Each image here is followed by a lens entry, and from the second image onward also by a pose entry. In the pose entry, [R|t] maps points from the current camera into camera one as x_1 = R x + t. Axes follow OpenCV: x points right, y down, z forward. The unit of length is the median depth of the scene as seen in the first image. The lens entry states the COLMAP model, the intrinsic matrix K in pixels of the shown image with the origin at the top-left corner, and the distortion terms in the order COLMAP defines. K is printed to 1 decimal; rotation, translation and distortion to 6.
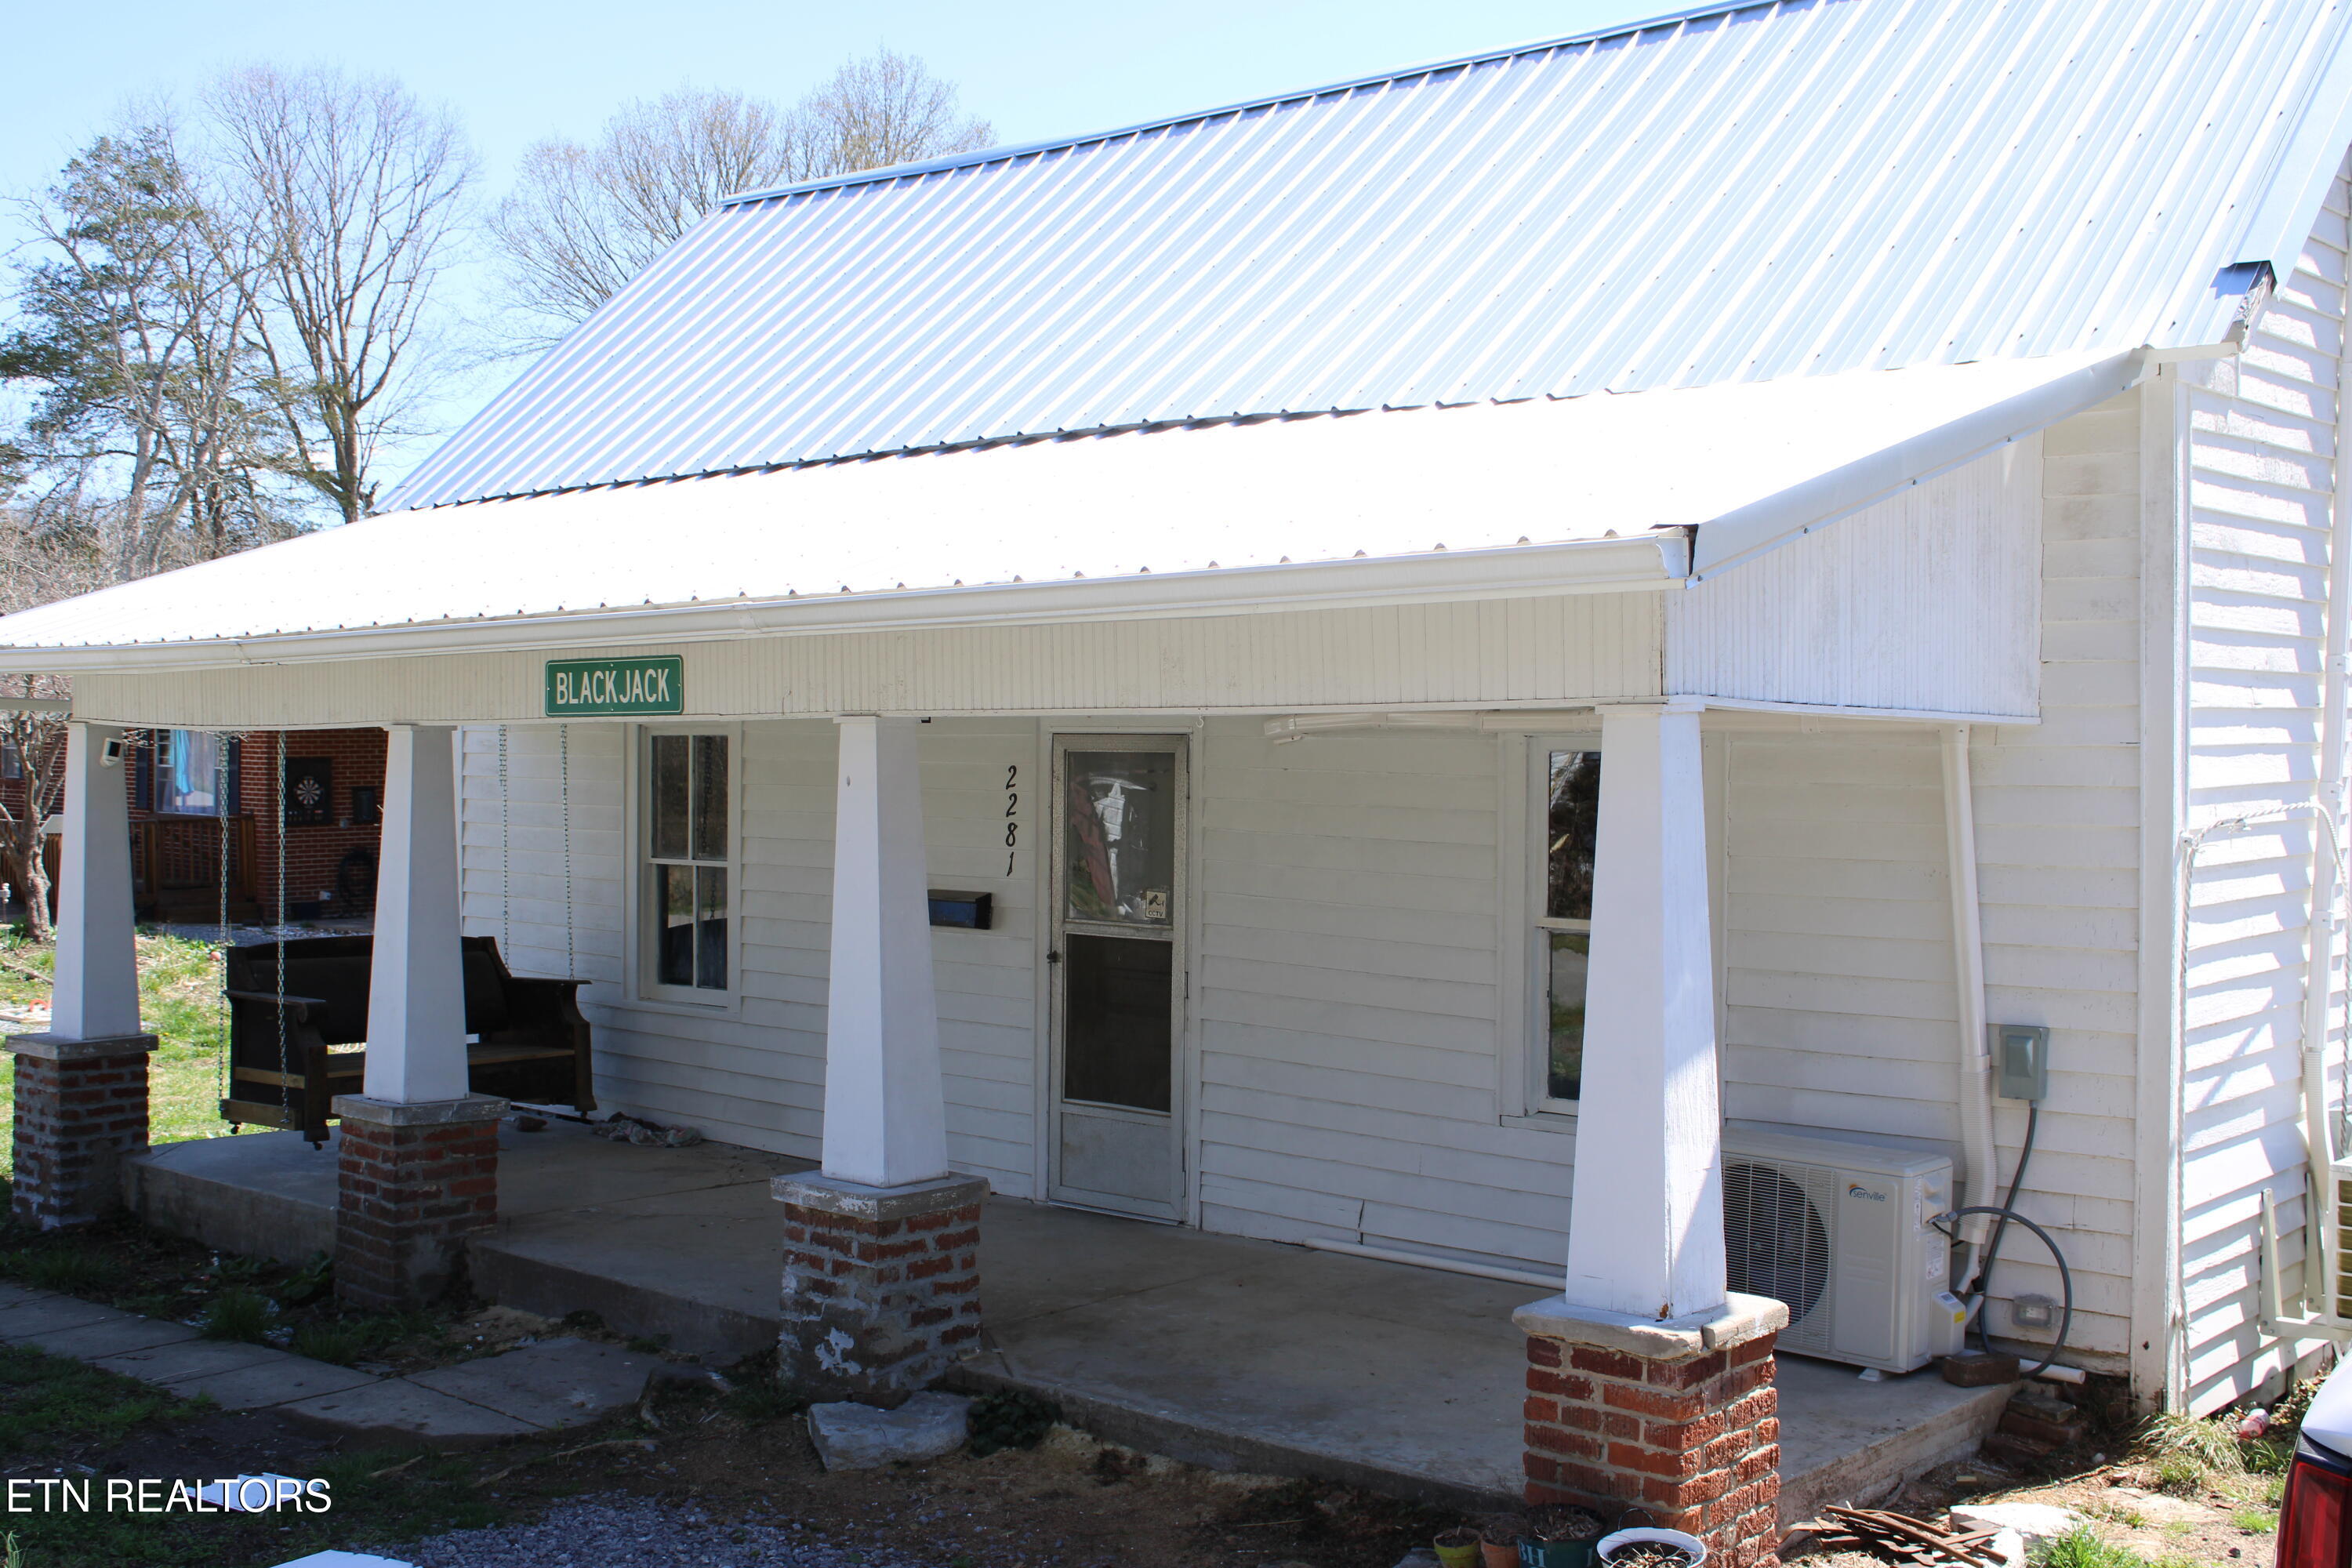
lens RADIAL K [[2656.4, 0, 1180.7], [0, 2656.4, 887.6], [0, 0, 1]] dist [-0.145227, 0.166168]
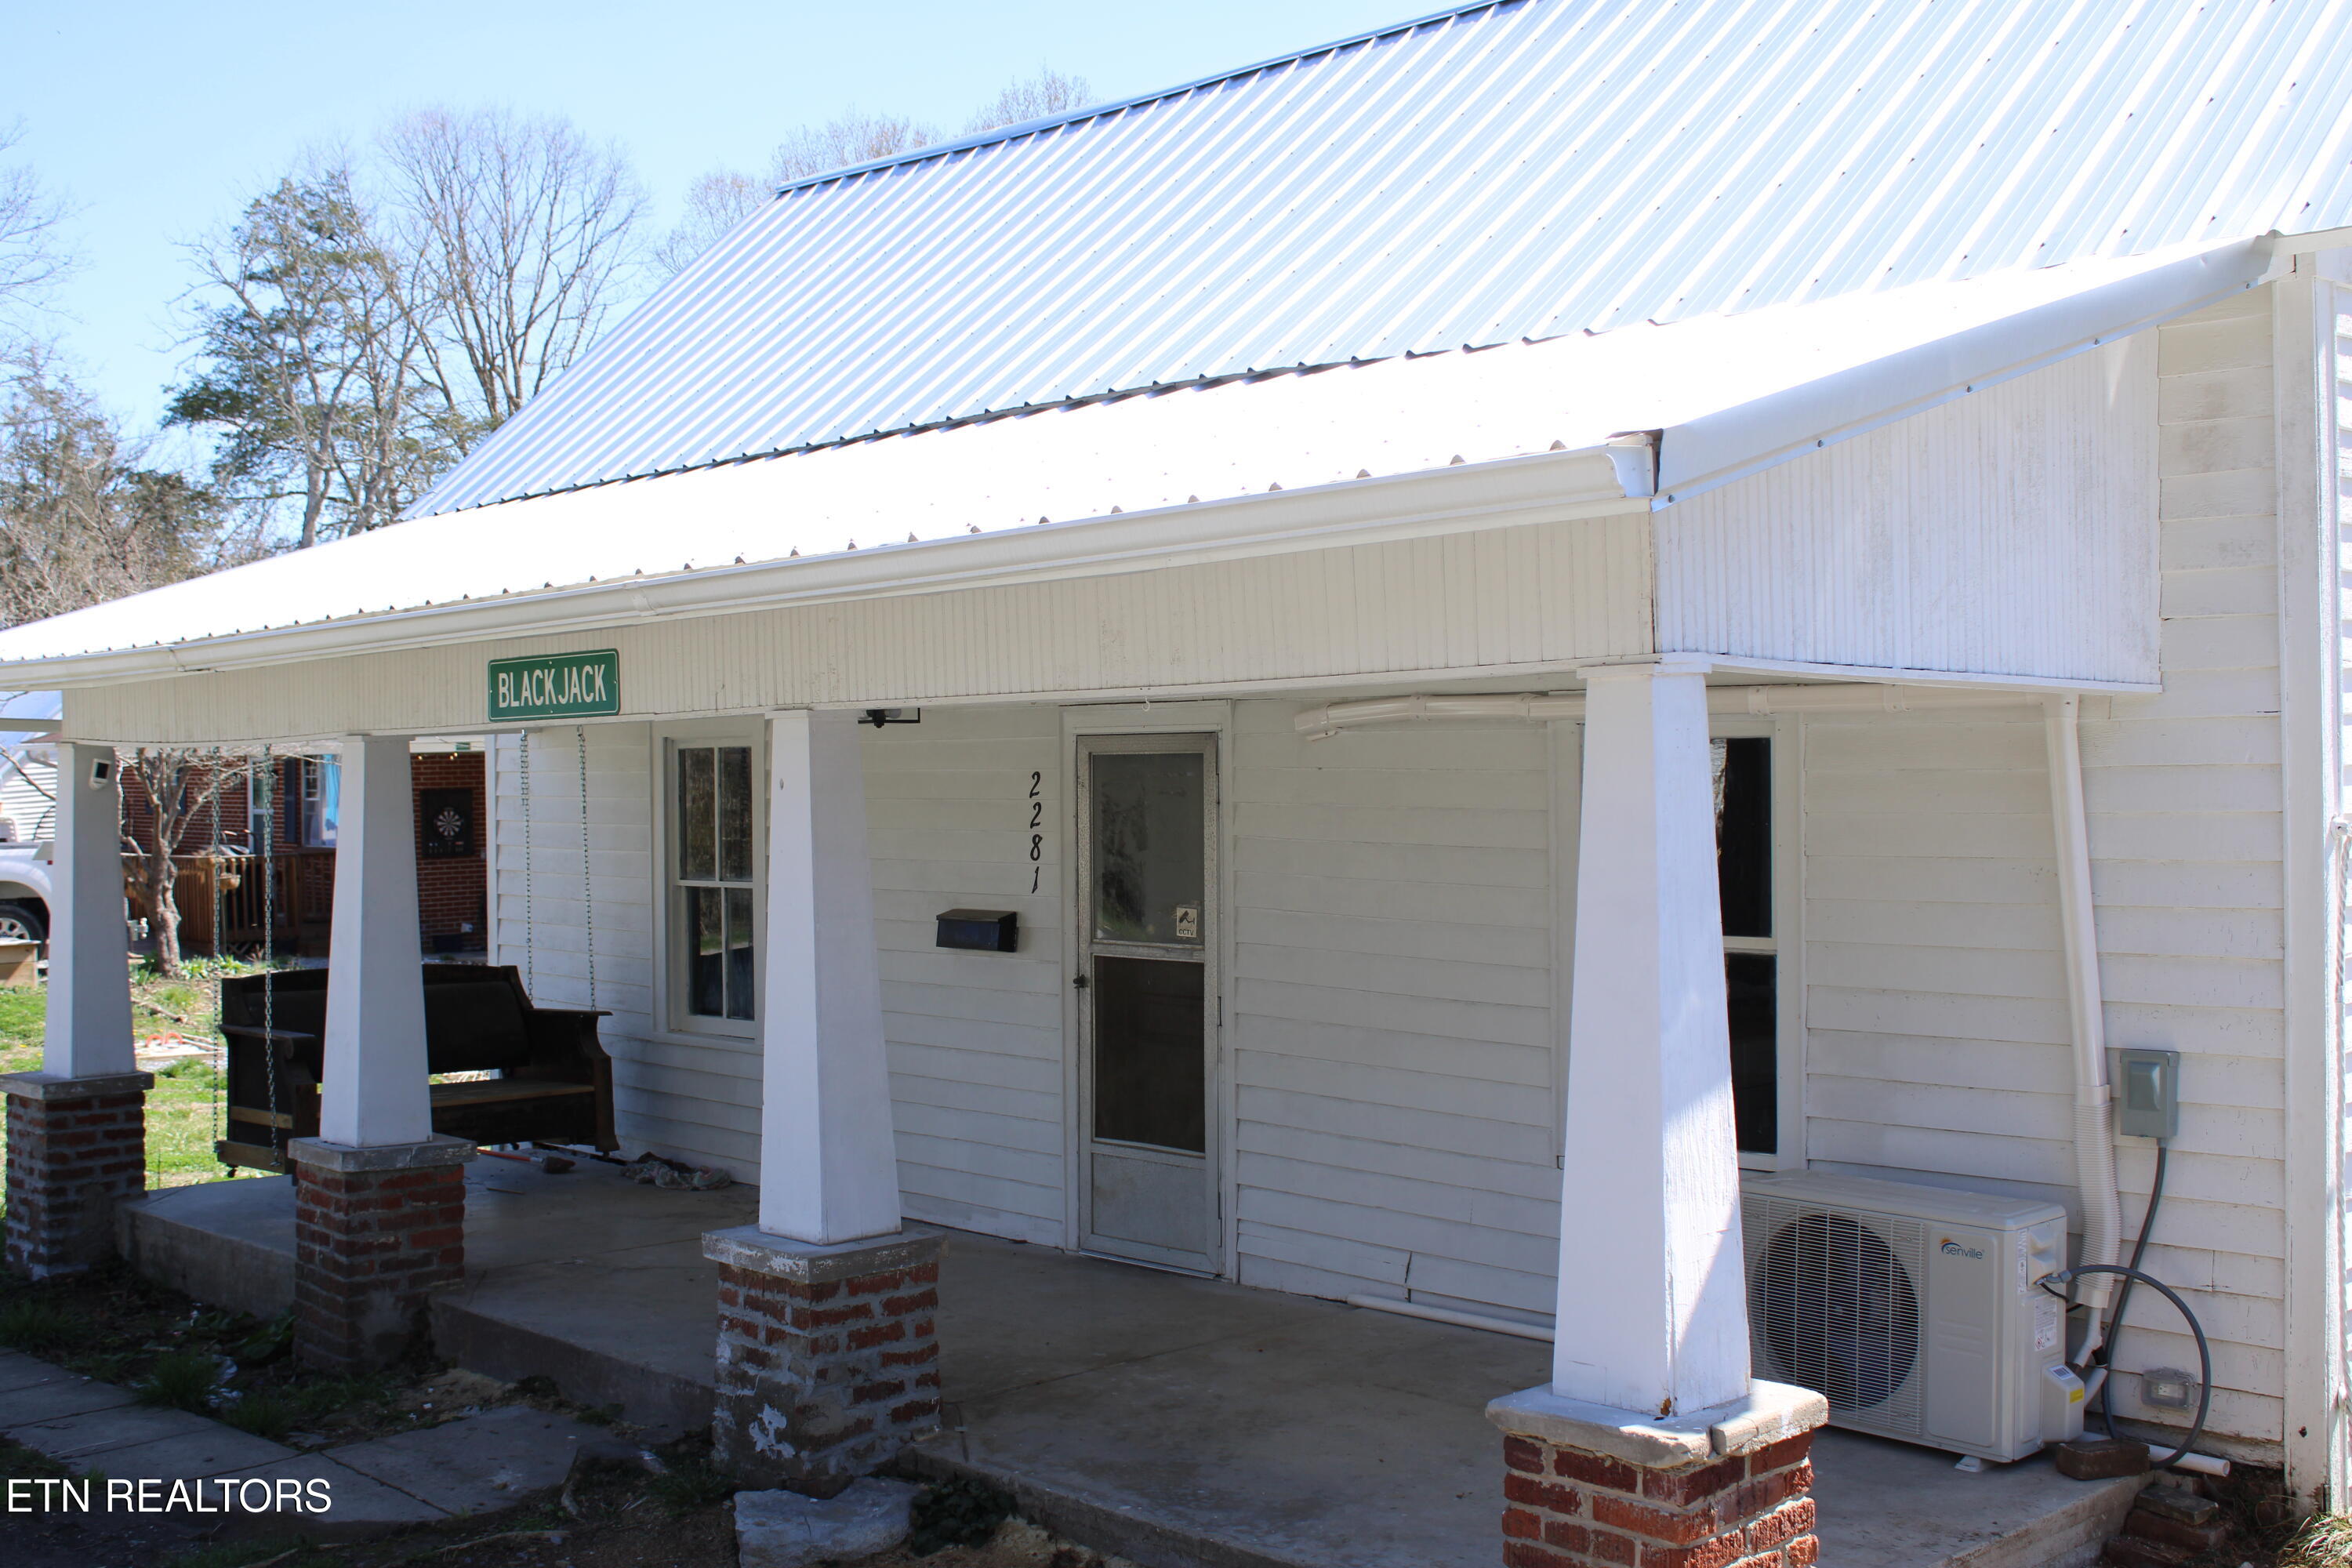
lens RADIAL K [[2632.7, 0, 1171.4], [0, 2632.7, 866.0], [0, 0, 1]] dist [-0.149509, 0.187435]
pose [[0.996240, -0.013635, -0.085556, 0.077577], [0.012064, 0.999749, -0.018862, 0.005169], [0.085791, 0.017759, 0.996155, 0.137676]]
